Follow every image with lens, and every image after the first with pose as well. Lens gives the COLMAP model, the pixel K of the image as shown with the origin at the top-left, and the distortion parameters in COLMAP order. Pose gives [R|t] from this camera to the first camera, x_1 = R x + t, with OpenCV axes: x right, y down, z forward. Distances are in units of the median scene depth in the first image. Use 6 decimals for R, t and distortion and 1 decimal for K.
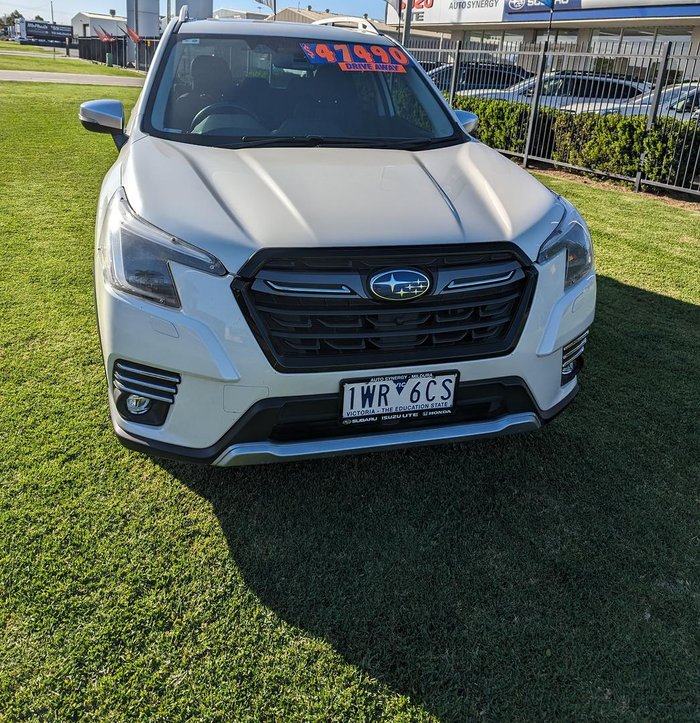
lens RADIAL K [[731.5, 0, 368.2], [0, 731.5, 276.5], [0, 0, 1]] dist [0.010353, -0.004671]
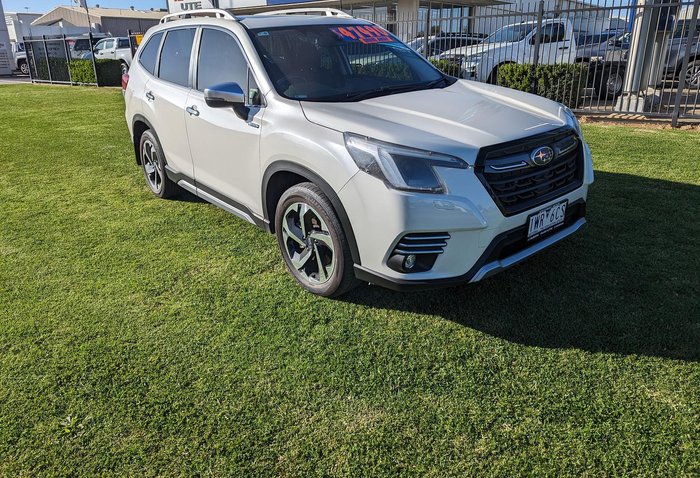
lens RADIAL K [[558.1, 0, 350.0], [0, 558.1, 239.0], [0, 0, 1]] dist [0.047594, 0.000729]
pose [[0.904400, -0.226577, 0.361558, -0.892026], [0.203734, 0.973838, 0.100655, -0.024483], [-0.374905, -0.017371, 0.926901, -0.085072]]
